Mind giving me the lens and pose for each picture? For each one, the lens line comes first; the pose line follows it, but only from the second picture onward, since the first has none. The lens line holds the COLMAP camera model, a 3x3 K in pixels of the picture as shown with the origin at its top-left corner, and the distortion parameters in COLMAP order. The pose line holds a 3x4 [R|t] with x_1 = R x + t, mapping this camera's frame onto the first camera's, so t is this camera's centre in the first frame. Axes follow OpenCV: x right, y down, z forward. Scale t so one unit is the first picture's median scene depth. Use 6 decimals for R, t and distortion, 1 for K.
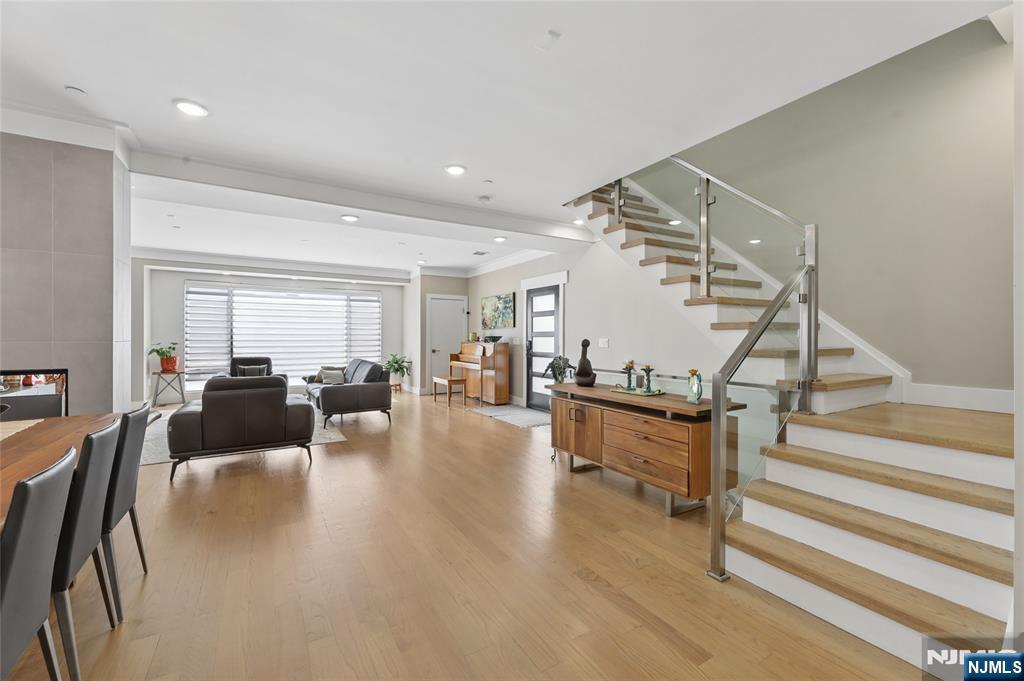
lens RADIAL K [[433.8, 0, 516.9], [0, 433.8, 330.7], [0, 0, 1]] dist [-0.000247, 0.000065]
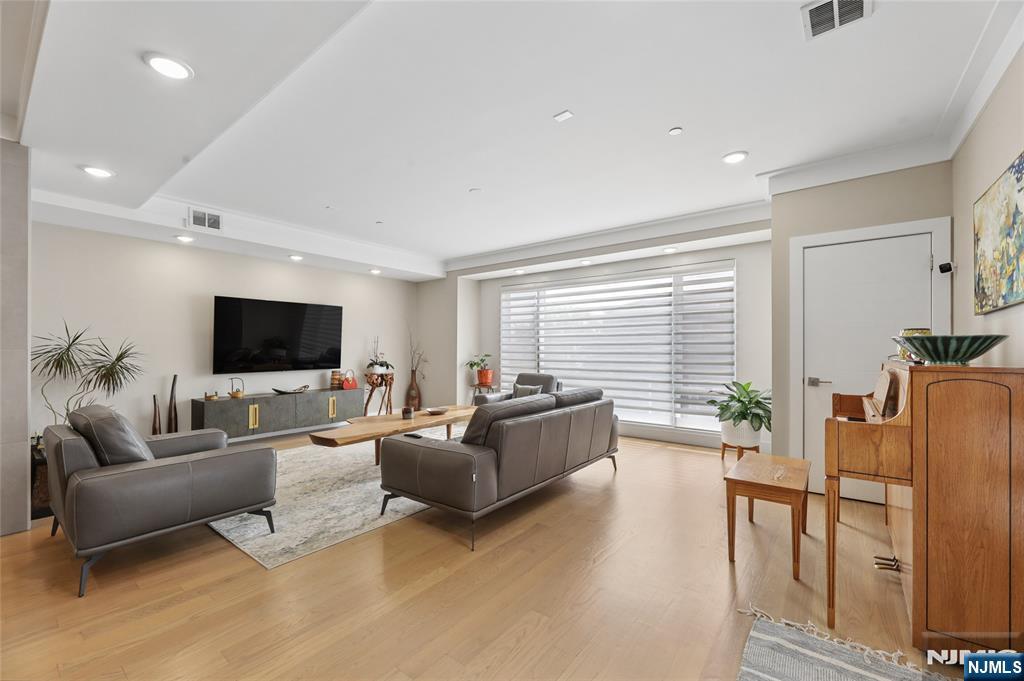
lens RADIAL K [[416.9, 0, 508.6], [0, 416.9, 329.3], [0, 0, 1]] dist [-0.001302, -0.000435]
pose [[0.360728, -0.047909, -0.931440, 0.059861], [0.023064, 0.998833, -0.042443, 0.010677], [0.932386, -0.006173, 0.361412, 0.662675]]
